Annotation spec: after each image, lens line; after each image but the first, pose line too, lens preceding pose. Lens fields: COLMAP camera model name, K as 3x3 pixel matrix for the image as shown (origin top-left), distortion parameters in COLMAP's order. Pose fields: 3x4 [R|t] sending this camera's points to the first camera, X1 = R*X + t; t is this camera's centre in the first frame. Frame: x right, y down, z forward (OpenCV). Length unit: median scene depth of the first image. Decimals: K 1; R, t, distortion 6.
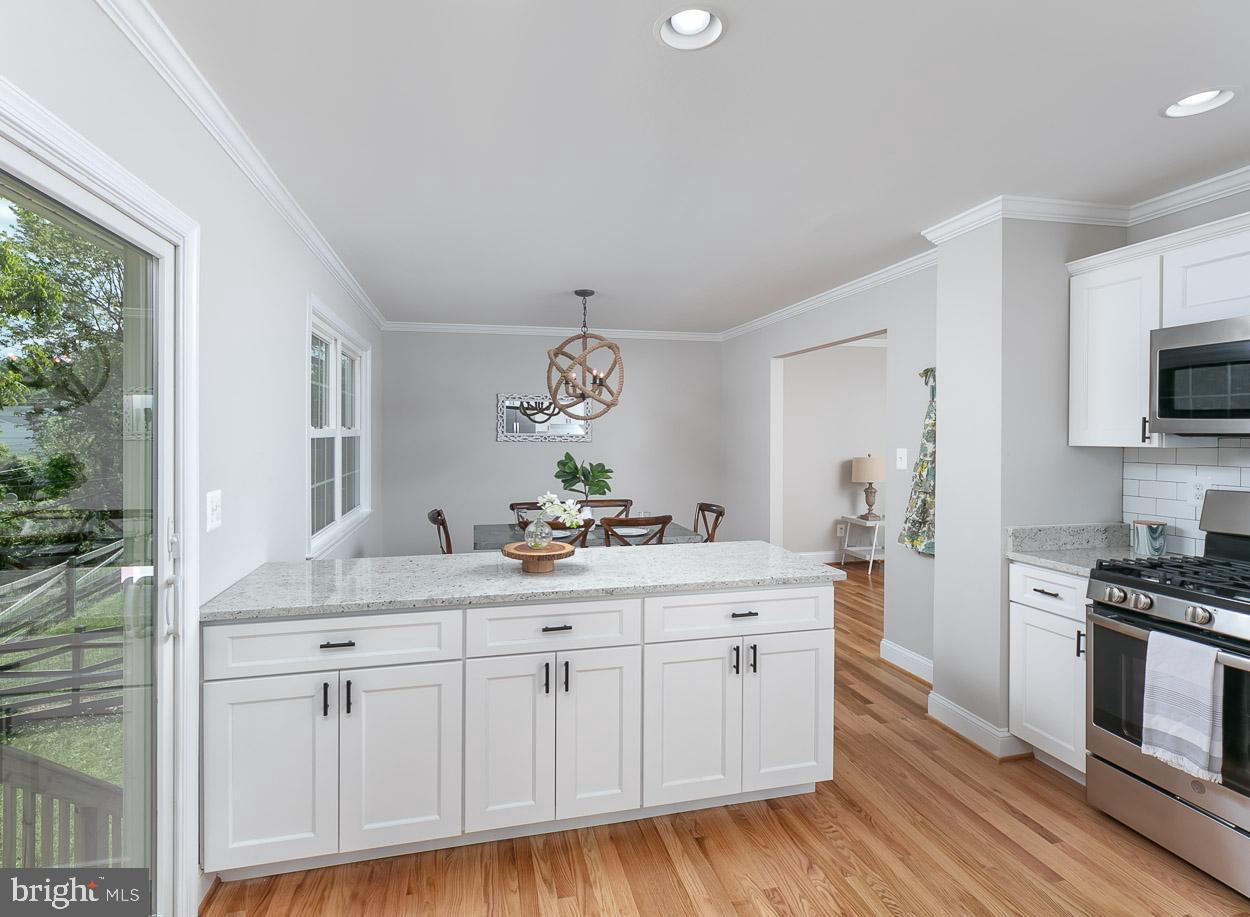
lens RADIAL K [[637.8, 0, 617.5], [0, 637.8, 447.8], [0, 0, 1]] dist [0.018627, 0.000447]
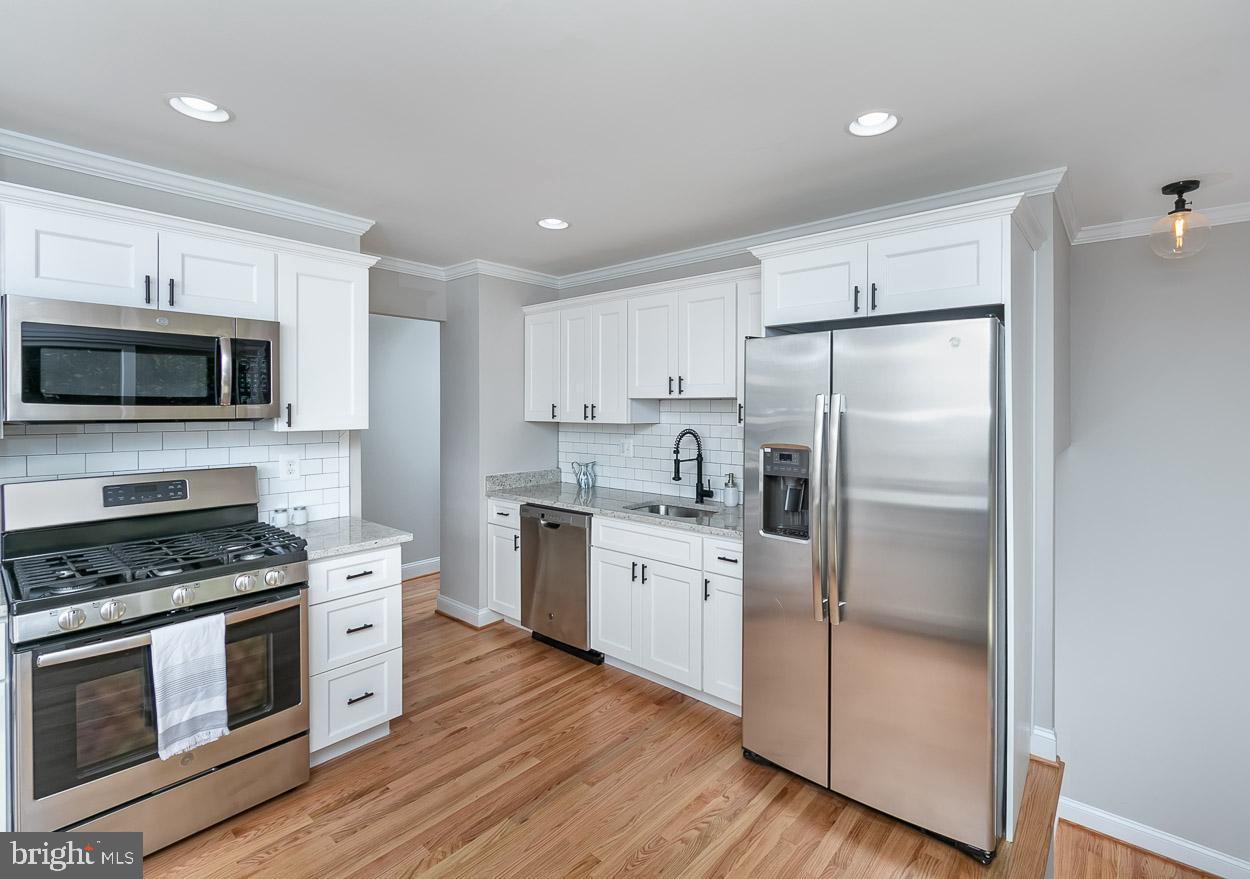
lens RADIAL K [[572.8, 0, 657.3], [0, 572.8, 410.8], [0, 0, 1]] dist [-0.001163, -0.000105]
pose [[-0.602517, -0.008361, 0.798062, -0.222481], [0.015218, 0.999643, 0.021962, -0.035385], [-0.797961, 0.025377, -0.602175, 0.719018]]
